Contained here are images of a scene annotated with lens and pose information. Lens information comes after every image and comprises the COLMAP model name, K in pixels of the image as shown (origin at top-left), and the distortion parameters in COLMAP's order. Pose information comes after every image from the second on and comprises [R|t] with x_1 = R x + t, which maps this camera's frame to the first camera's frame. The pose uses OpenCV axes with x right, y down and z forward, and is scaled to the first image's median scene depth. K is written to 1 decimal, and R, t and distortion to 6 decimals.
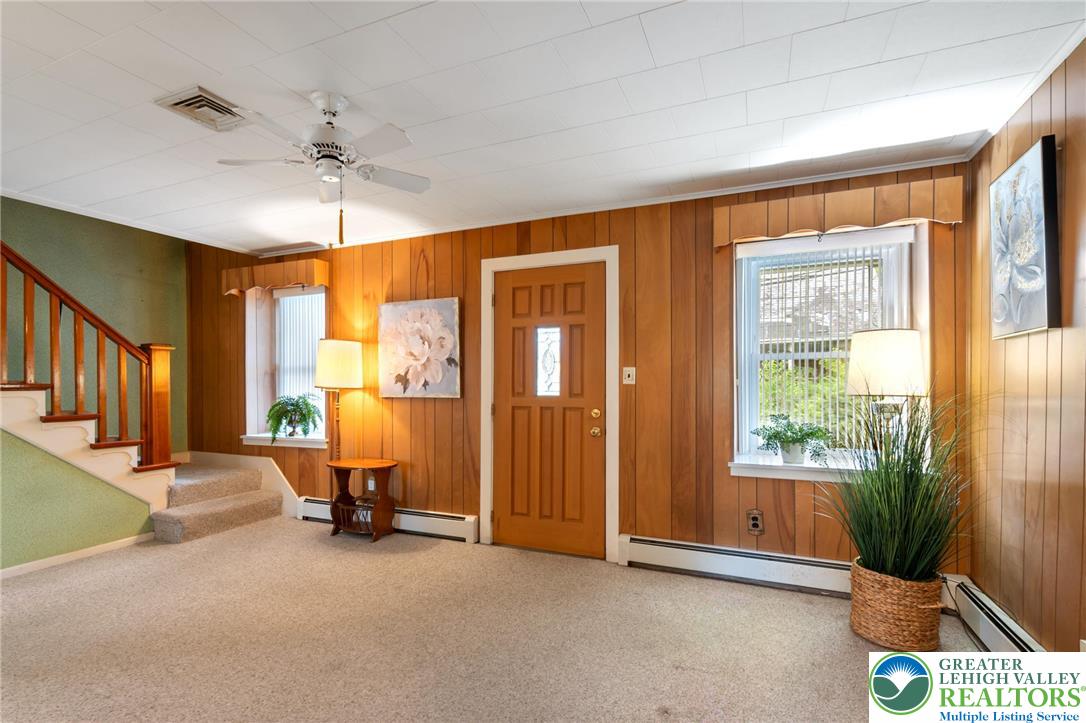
lens RADIAL K [[505.9, 0, 541.0], [0, 505.9, 386.4], [0, 0, 1]] dist [0.000851, -0.000078]
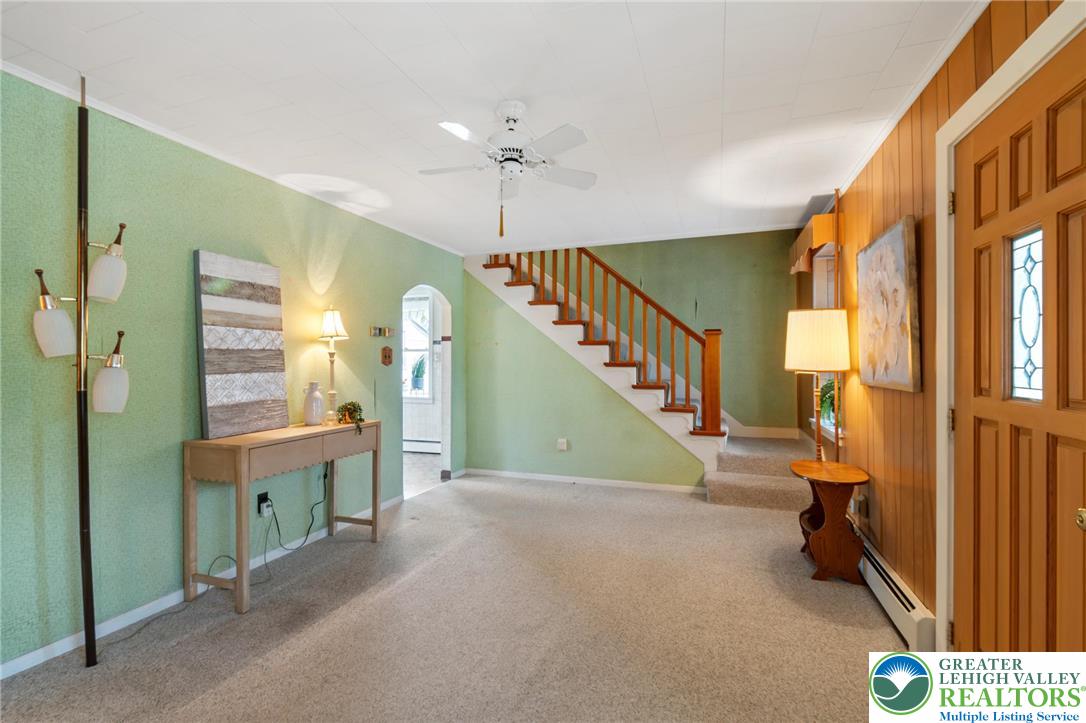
lens RADIAL K [[489.7, 0, 555.8], [0, 489.7, 358.6], [0, 0, 1]] dist [0.000603, -0.000077]
pose [[0.071166, -0.001439, -0.997463, 0.360381], [-0.010537, 0.999942, -0.002194, -0.009827], [0.997409, 0.010666, 0.071147, 0.570518]]
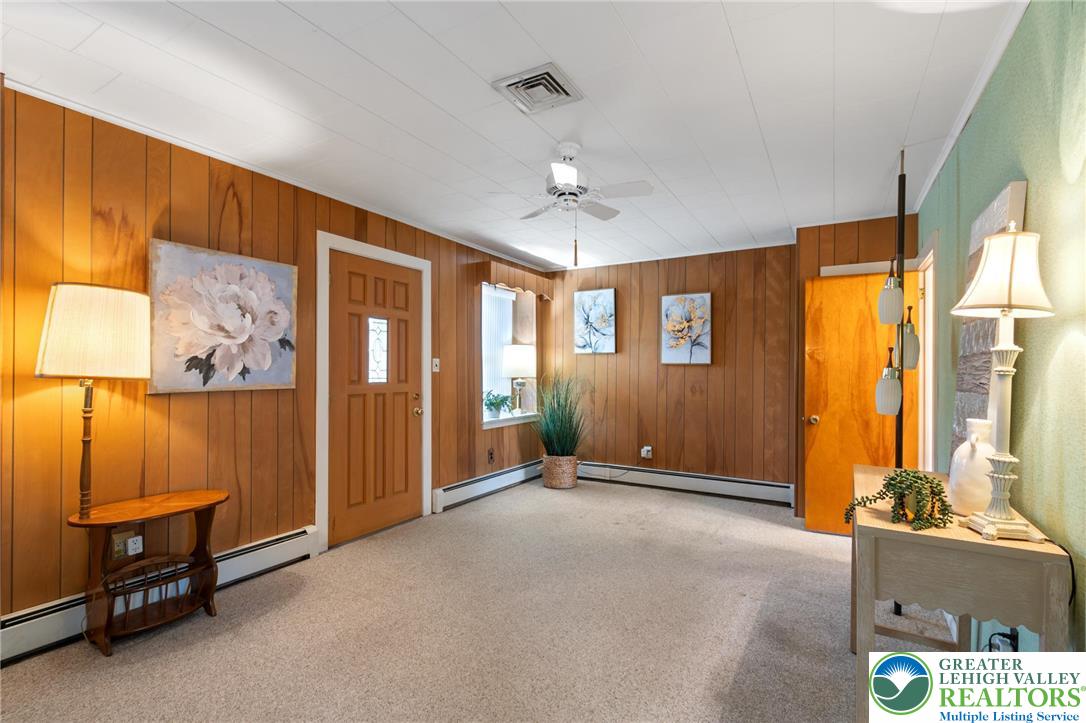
lens RADIAL K [[483.7, 0, 549.4], [0, 483.7, 369.2], [0, 0, 1]] dist [0.000399, -0.000098]
pose [[0.132194, 0.003263, 0.991218, -0.899879], [0.001204, 0.999993, -0.003453, -0.005470], [-0.991223, 0.001649, 0.132190, 0.493166]]
